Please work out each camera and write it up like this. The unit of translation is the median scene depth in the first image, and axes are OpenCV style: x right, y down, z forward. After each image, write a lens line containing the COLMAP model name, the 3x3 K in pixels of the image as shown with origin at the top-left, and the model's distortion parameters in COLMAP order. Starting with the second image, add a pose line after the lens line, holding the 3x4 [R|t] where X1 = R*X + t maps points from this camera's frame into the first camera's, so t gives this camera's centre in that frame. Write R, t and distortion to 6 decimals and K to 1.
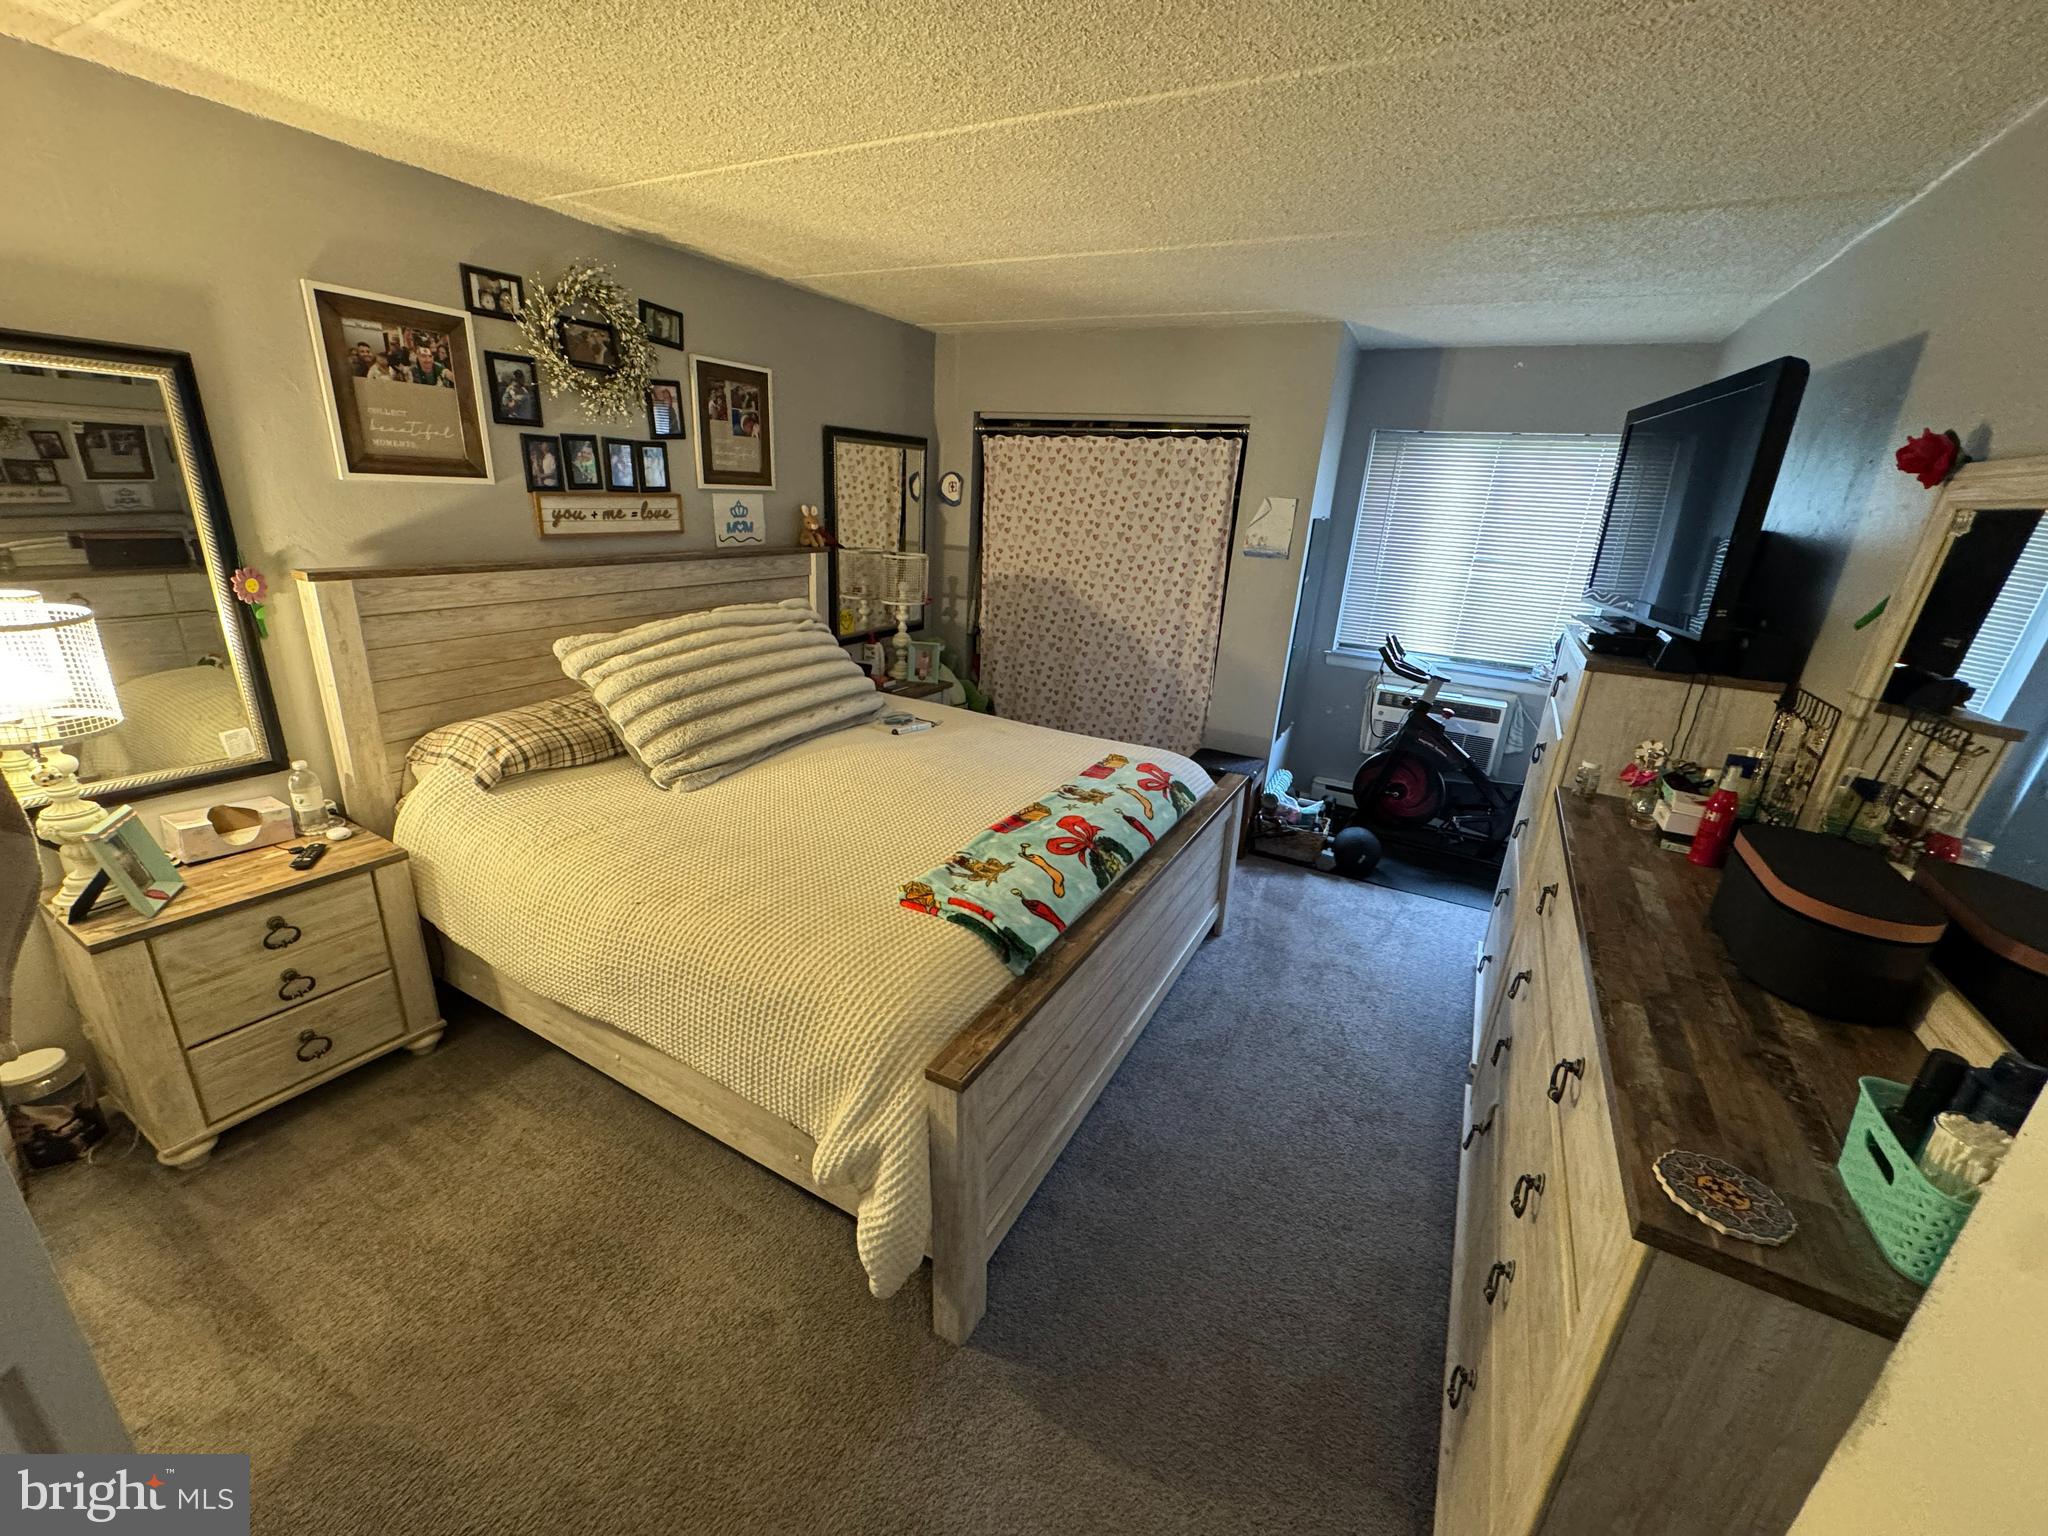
lens RADIAL K [[812.1, 0, 1021.4], [0, 812.1, 765.8], [0, 0, 1]] dist [-0.001236, -0.000512]
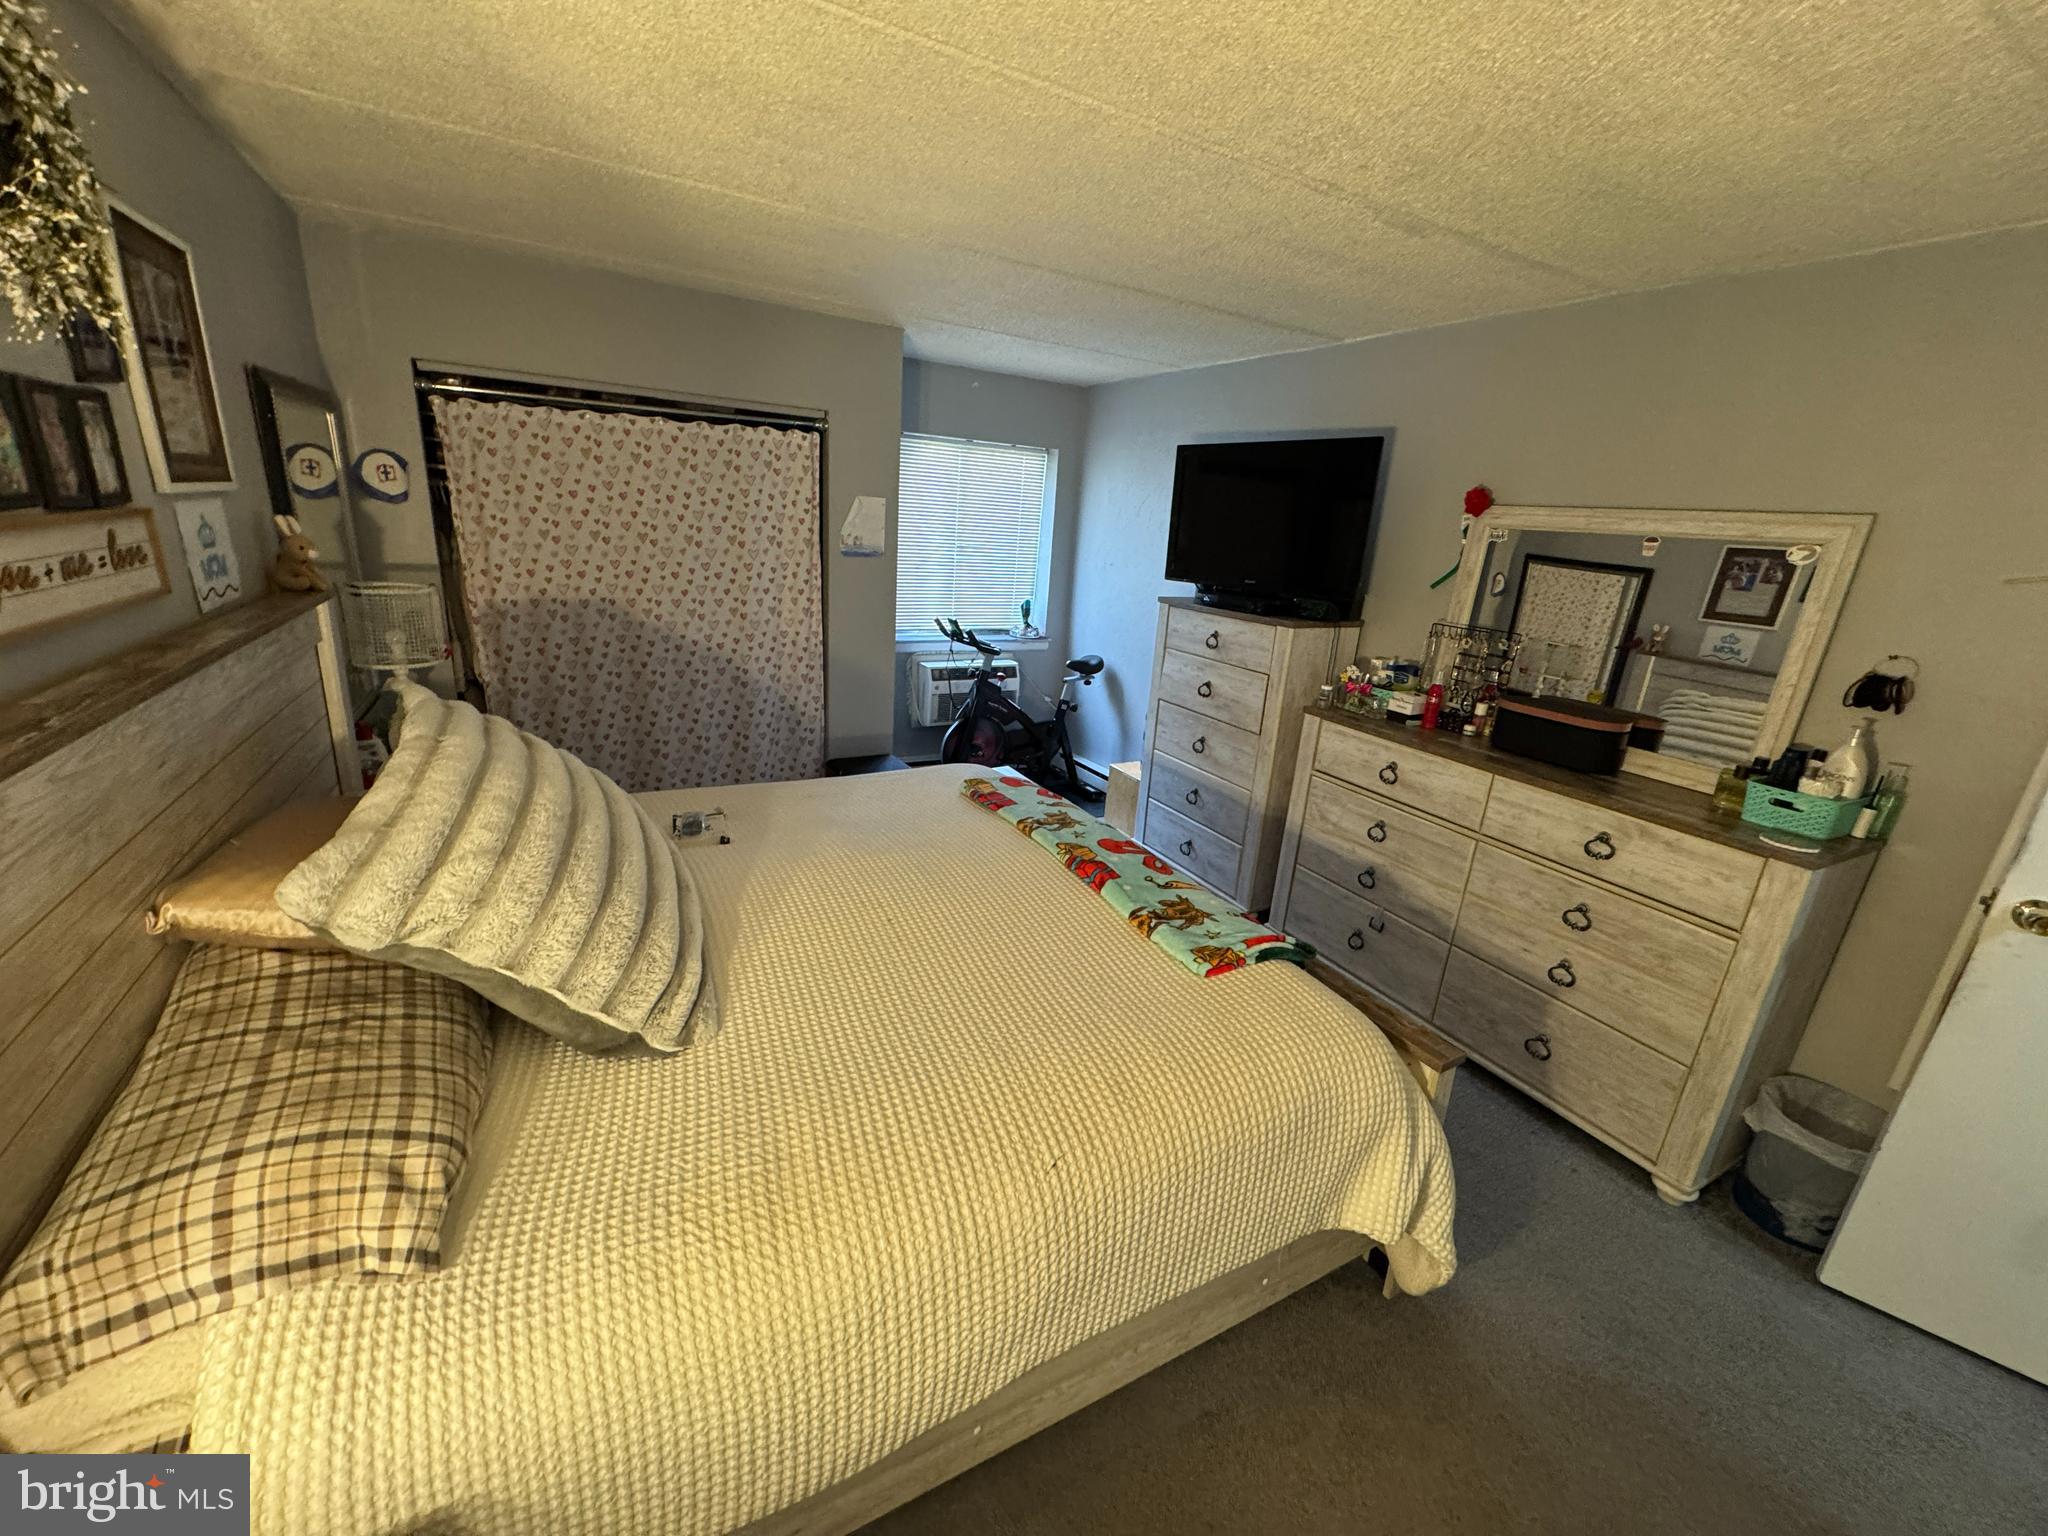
lens RADIAL K [[812.1, 0, 1021.4], [0, 812.1, 765.8], [0, 0, 1]] dist [-0.001236, -0.000512]
pose [[0.538338, -0.269437, 0.798496, -0.455934], [0.238591, 0.957474, 0.162226, -0.126764], [-0.808249, 0.103182, 0.579731, 0.295235]]
